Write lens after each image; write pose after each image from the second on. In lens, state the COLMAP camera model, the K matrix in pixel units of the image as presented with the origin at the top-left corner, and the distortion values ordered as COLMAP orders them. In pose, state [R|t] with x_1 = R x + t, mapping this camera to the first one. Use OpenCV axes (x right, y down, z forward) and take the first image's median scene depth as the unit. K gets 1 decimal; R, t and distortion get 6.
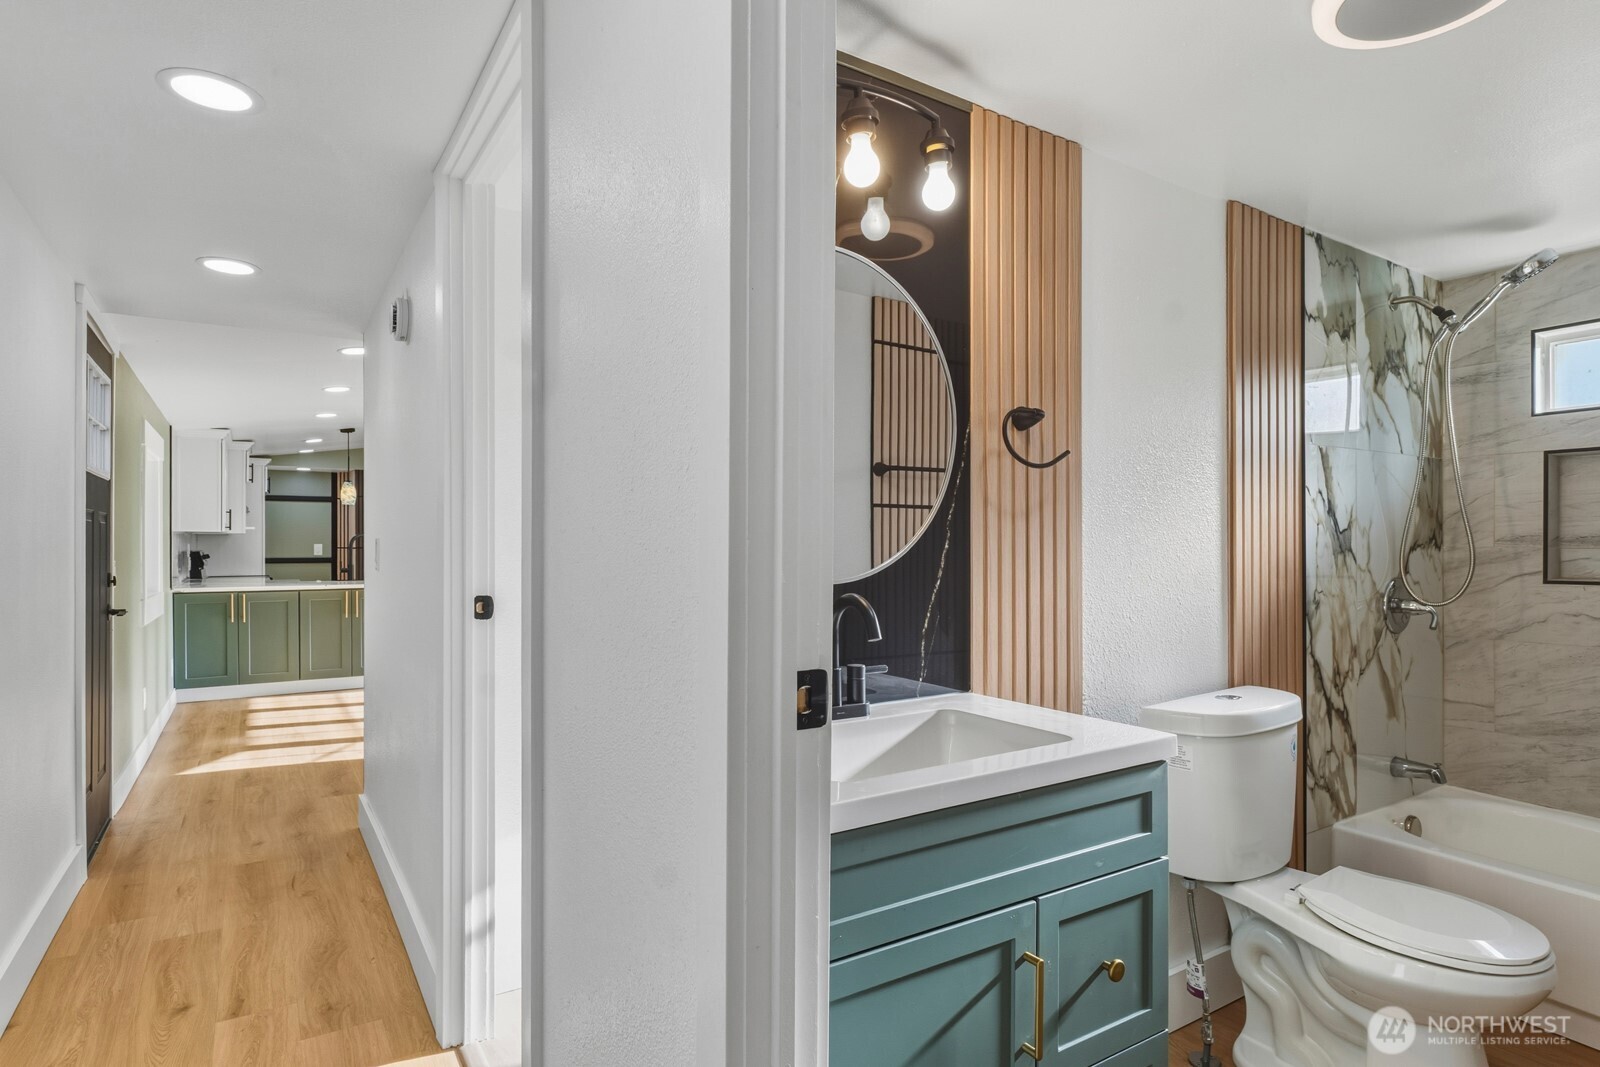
lens RADIAL K [[856.6, 0, 796.3], [0, 856.6, 546.4], [0, 0, 1]] dist [-0.000726, 0.000418]
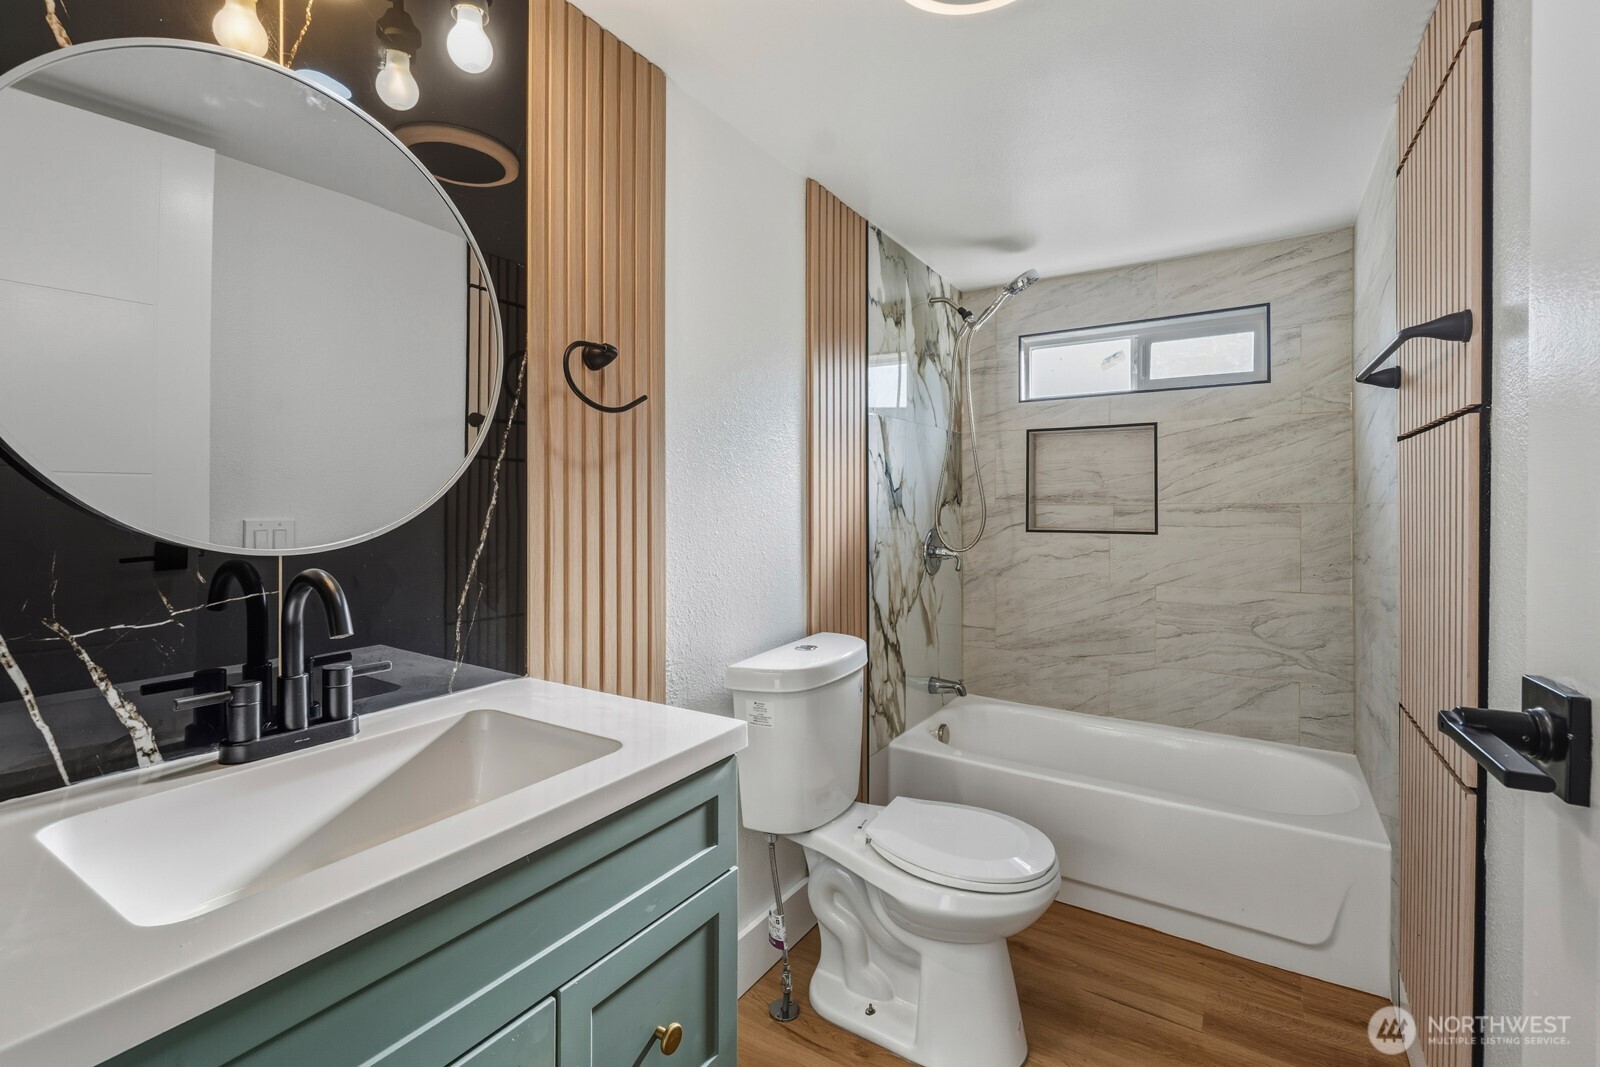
lens RADIAL K [[719.6, 0, 798.8], [0, 719.6, 505.3], [0, 0, 1]] dist [-0.015063, 0.000174]
pose [[0.901508, 0.000019, 0.432762, 0.098195], [-0.001161, 0.999997, 0.002375, 0.001100], [-0.432760, -0.002644, 0.901505, 0.180191]]
